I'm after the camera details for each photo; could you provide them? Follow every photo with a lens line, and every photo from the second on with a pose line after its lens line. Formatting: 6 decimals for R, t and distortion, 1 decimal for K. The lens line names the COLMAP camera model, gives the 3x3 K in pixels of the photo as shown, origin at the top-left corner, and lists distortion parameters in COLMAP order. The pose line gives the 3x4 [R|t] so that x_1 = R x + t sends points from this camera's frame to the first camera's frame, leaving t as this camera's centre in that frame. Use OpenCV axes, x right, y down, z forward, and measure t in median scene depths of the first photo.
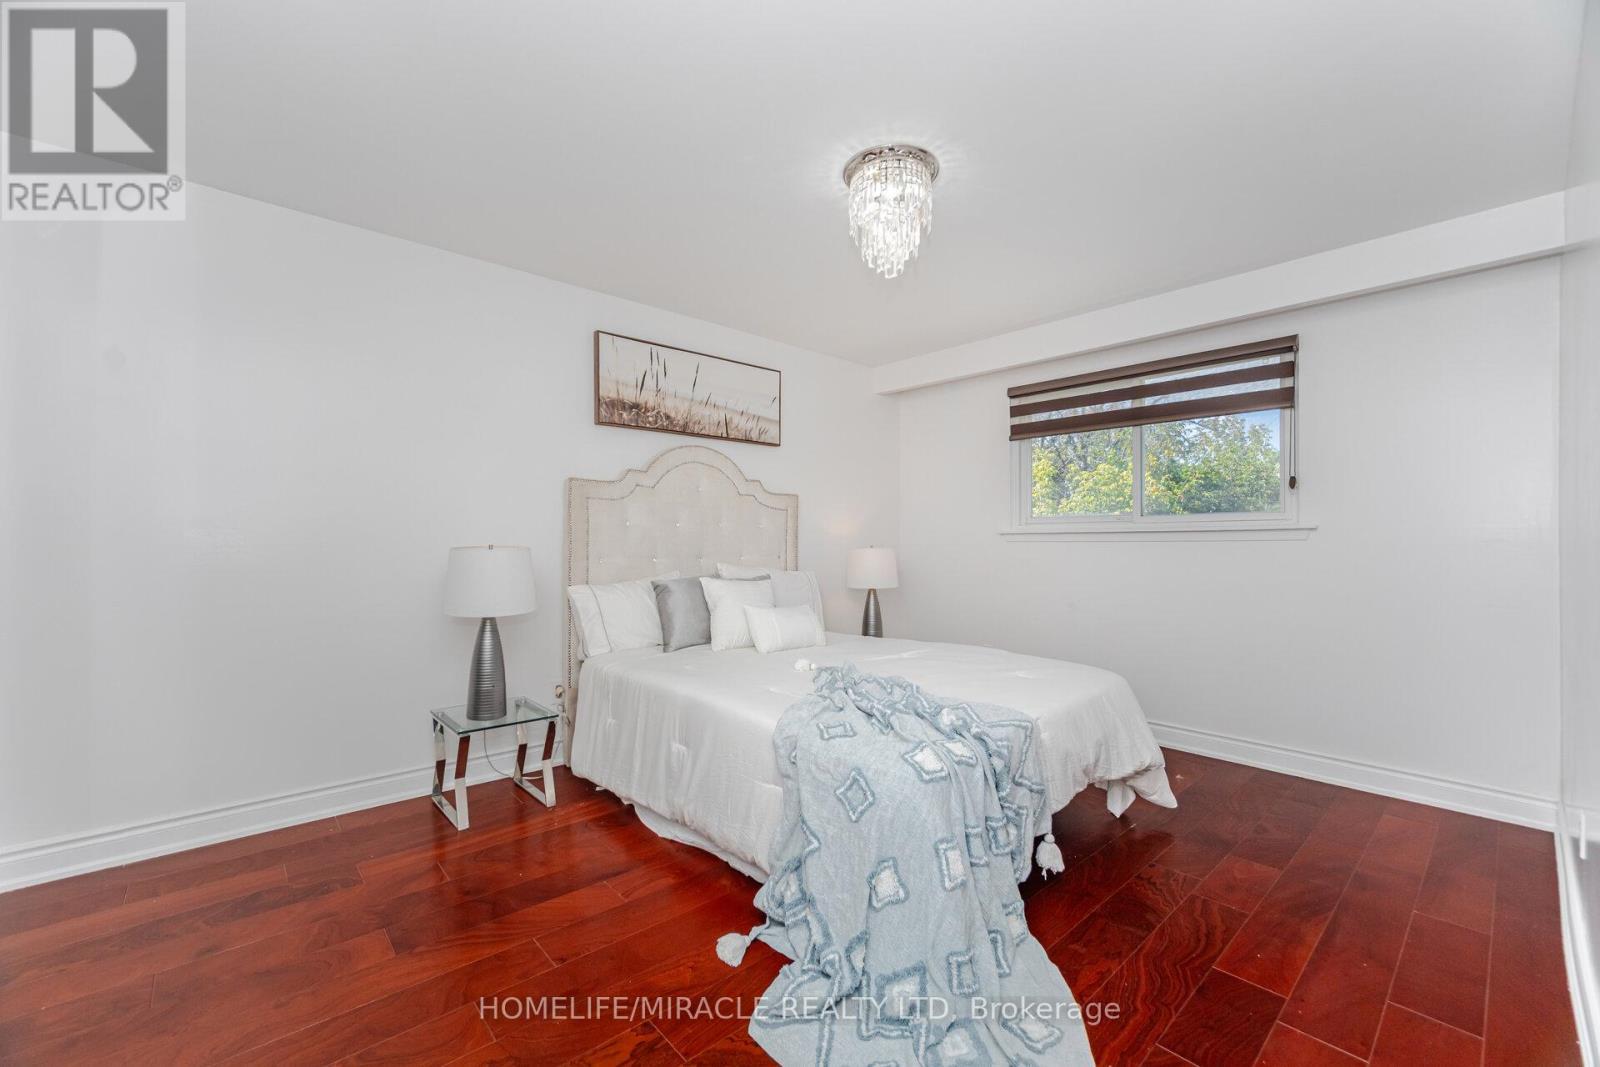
lens RADIAL K [[672.0, 0, 810.3], [0, 672.0, 533.9], [0, 0, 1]] dist [-0.002719, -0.000444]
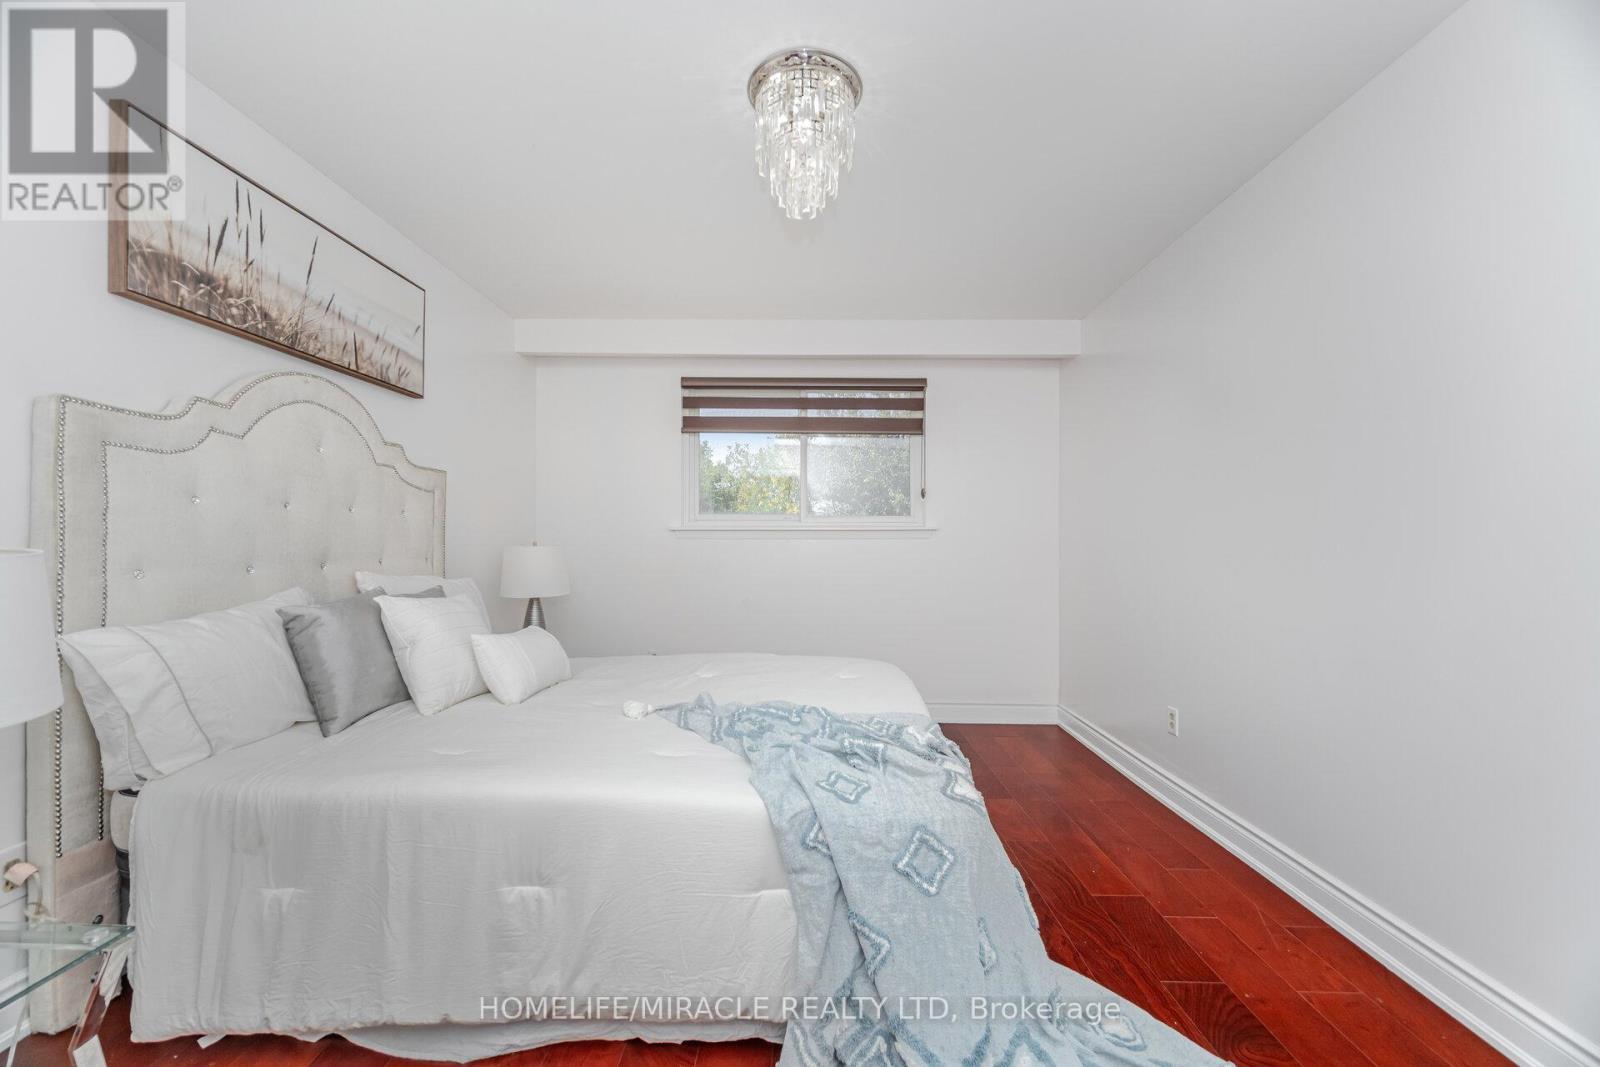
lens RADIAL K [[642.9, 0, 800.0], [0, 642.9, 533.5], [0, 0, 1]] dist [-0.004389, -0.000486]
pose [[0.679304, 0.010488, 0.733782, -0.314457], [-0.014201, 0.999899, -0.001146, 0.003722], [-0.733720, -0.009642, 0.679384, 0.318202]]
